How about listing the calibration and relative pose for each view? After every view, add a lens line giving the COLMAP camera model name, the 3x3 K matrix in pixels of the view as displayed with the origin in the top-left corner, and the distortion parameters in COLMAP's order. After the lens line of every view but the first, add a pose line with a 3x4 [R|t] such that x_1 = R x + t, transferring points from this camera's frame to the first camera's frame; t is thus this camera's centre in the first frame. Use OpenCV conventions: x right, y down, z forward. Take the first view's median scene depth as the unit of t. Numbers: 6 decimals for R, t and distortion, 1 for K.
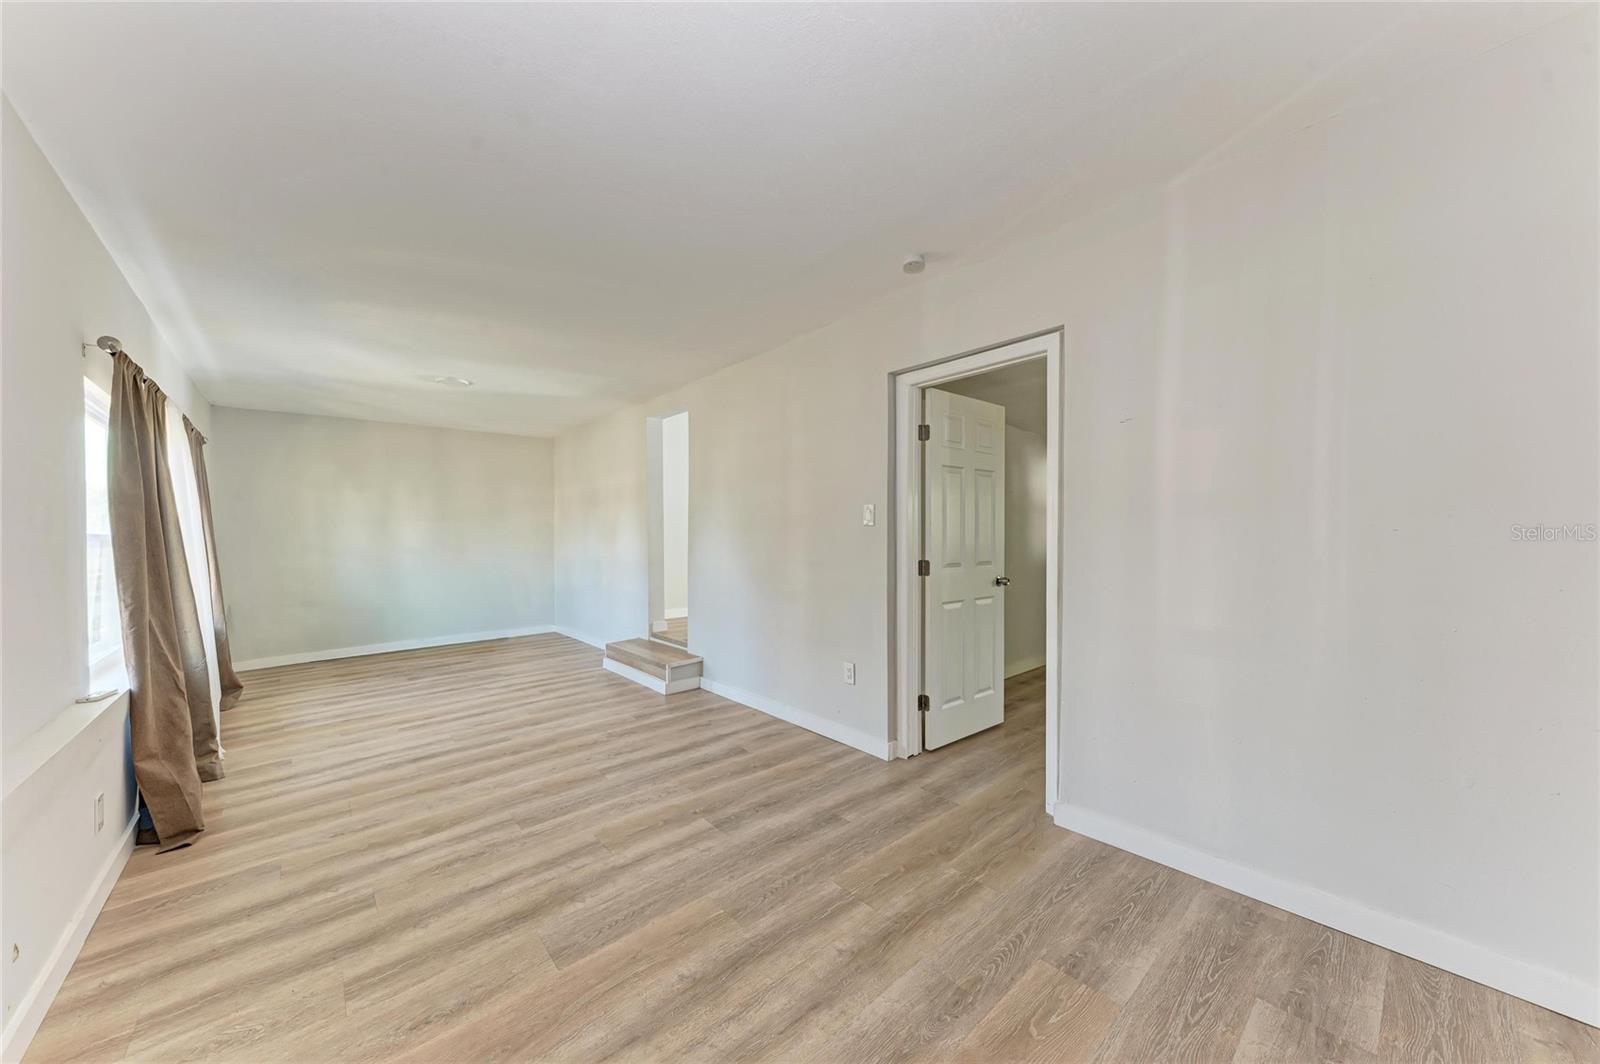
lens RADIAL K [[548.6, 0, 793.1], [0, 548.6, 527.3], [0, 0, 1]] dist [0.008879, -0.000435]
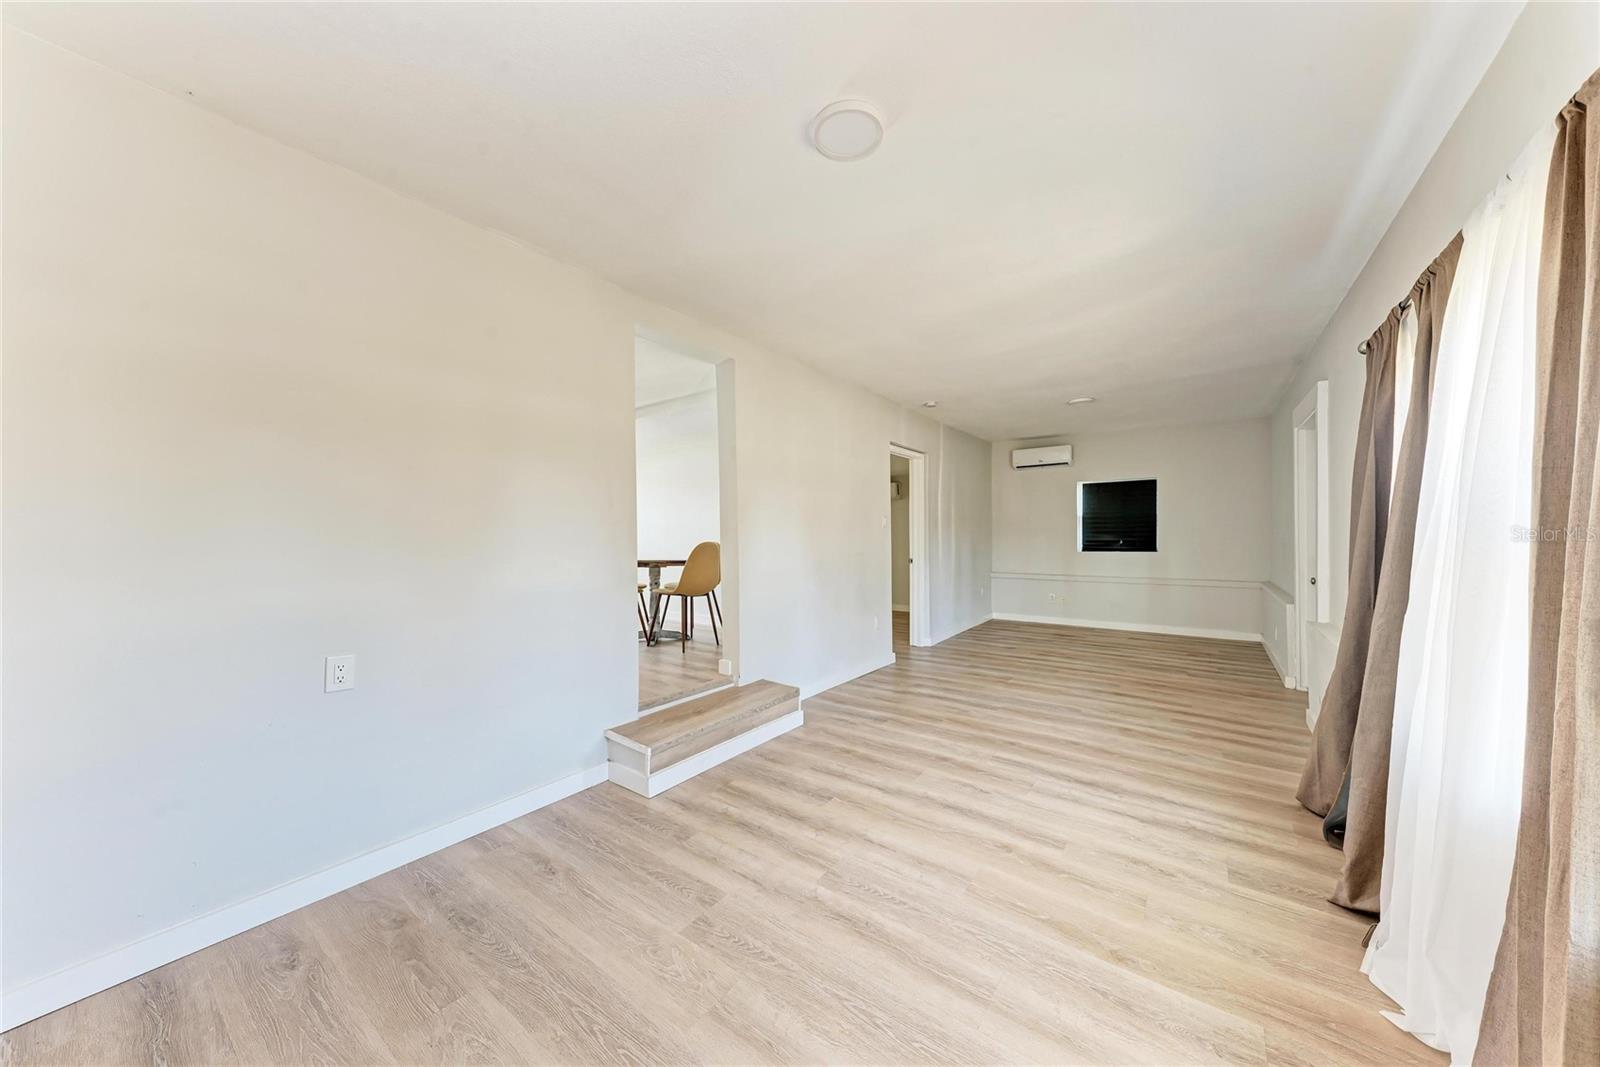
lens RADIAL K [[548.6, 0, 793.0], [0, 548.6, 538.6], [0, 0, 1]] dist [0.008879, -0.000435]
pose [[-0.206010, 0.006384, 0.978529, -1.332038], [0.001296, 0.999980, -0.006251, 0.037428], [-0.978549, -0.000019, -0.206015, 1.513803]]
